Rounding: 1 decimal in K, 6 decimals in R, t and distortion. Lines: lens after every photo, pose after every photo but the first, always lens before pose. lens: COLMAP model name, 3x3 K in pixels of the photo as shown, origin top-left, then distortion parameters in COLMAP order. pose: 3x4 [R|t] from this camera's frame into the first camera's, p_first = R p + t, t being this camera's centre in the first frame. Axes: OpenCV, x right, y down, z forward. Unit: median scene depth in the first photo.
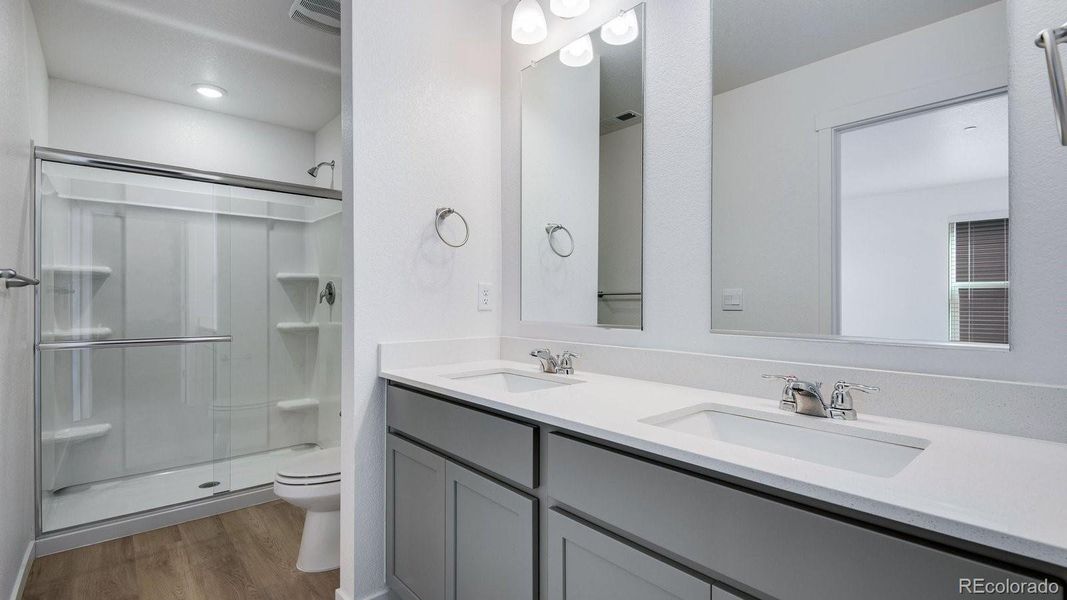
lens RADIAL K [[478.4, 0, 523.0], [0, 478.4, 301.1], [0, 0, 1]] dist [0.007156, -0.013376]
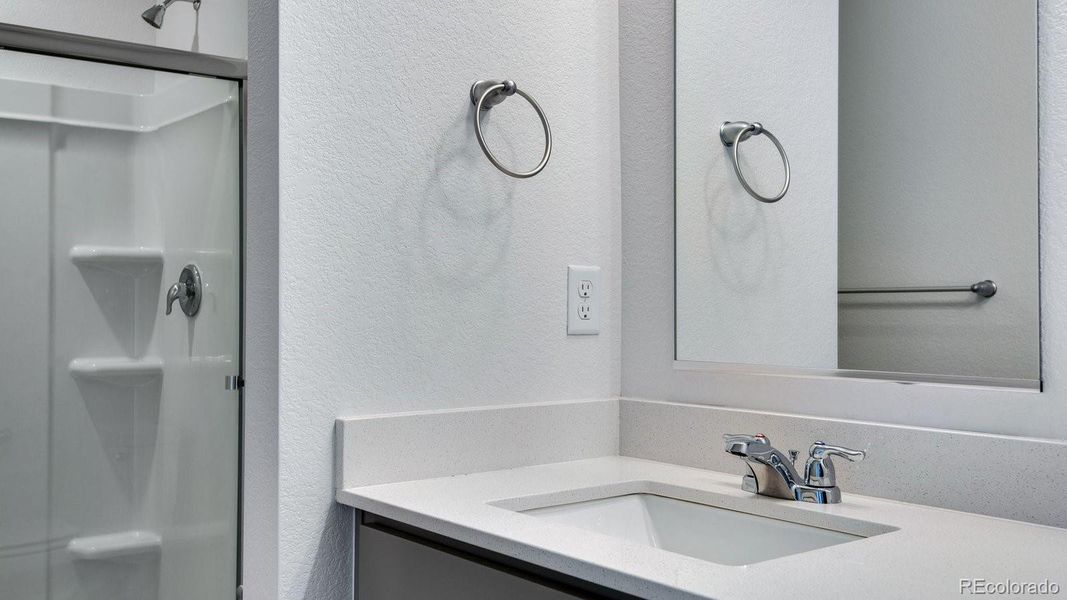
lens RADIAL K [[1048.0, 0, 529.3], [0, 1048.0, 284.8], [0, 0, 1]] dist [0.017290, -0.016031]
pose [[0.998524, -0.002171, -0.054262, -0.069383], [0.001038, 0.999781, -0.020898, -0.003638], [0.054295, 0.020811, 0.998308, 0.098757]]
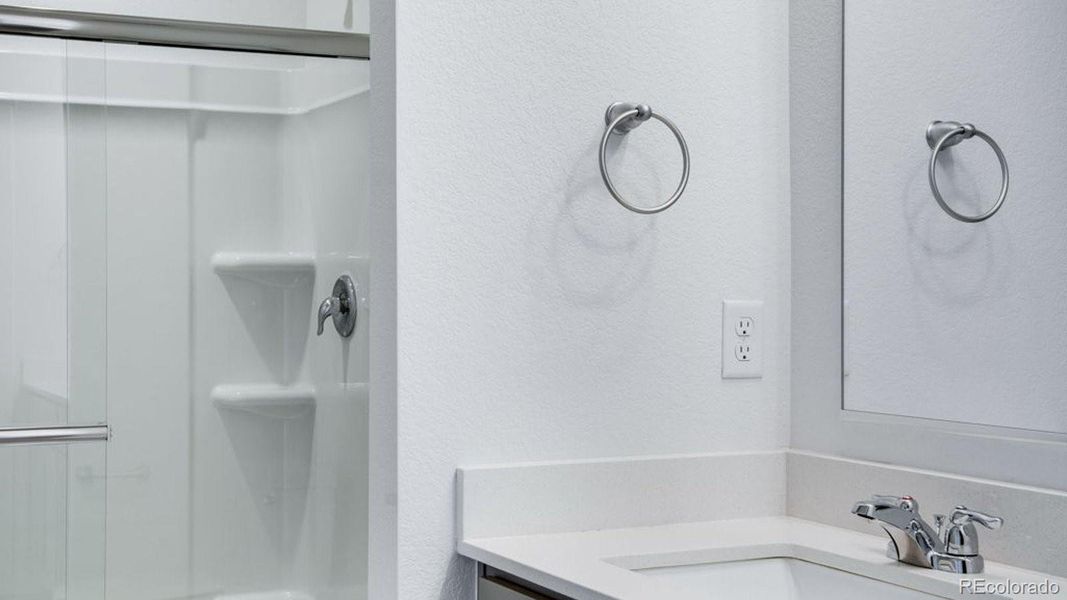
lens RADIAL K [[1476.7, 0, 511.7], [0, 1476.7, 280.3], [0, 0, 1]] dist [0.040190, -0.024936]
pose [[0.963285, -0.005651, -0.268421, 0.046882], [0.001526, 0.999878, -0.015574, -0.033130], [0.268476, 0.014592, 0.963176, -0.106048]]
